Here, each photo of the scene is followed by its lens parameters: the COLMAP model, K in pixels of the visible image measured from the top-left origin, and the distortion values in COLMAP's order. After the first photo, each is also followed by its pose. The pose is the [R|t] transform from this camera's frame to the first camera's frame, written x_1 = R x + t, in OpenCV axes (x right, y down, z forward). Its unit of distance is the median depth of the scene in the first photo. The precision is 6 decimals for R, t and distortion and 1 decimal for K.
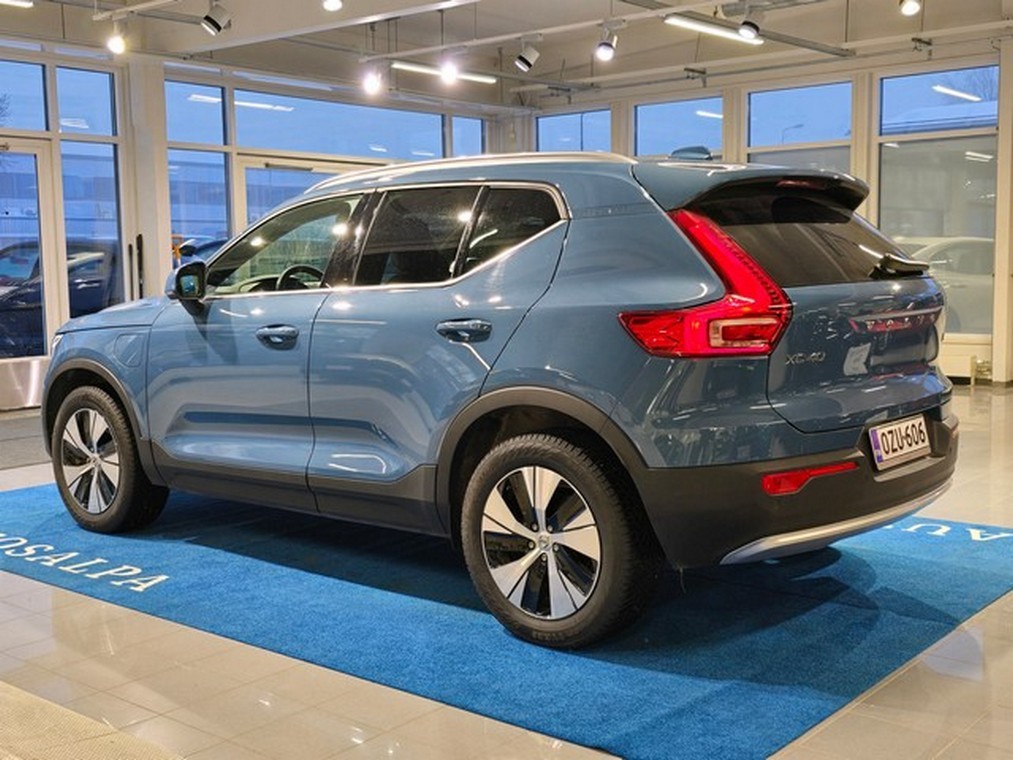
lens RADIAL K [[1079.1, 0, 558.3], [0, 1079.1, 376.8], [0, 0, 1]] dist [0.051296, -0.019135]
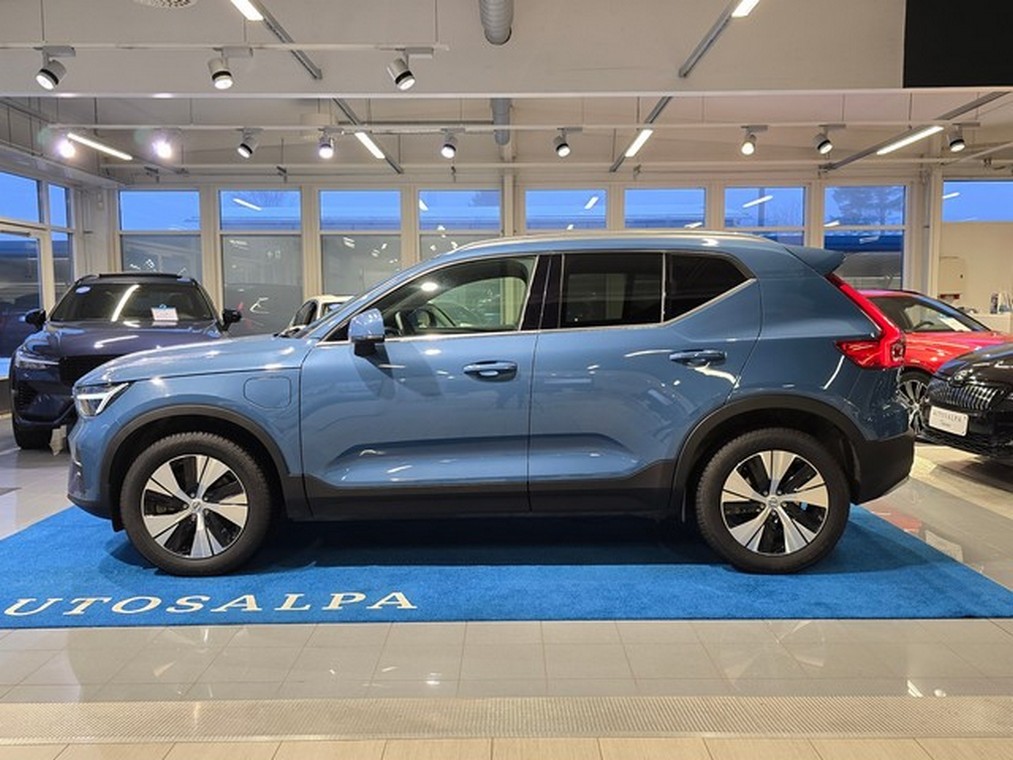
lens RADIAL K [[763.3, 0, 514.2], [0, 763.3, 381.9], [0, 0, 1]] dist [0.040092, -0.039303]
pose [[0.804876, -0.047526, 0.591537, -0.745434], [0.059377, 0.998235, -0.000589, -0.023502], [-0.590465, 0.035597, 0.806278, 0.310238]]
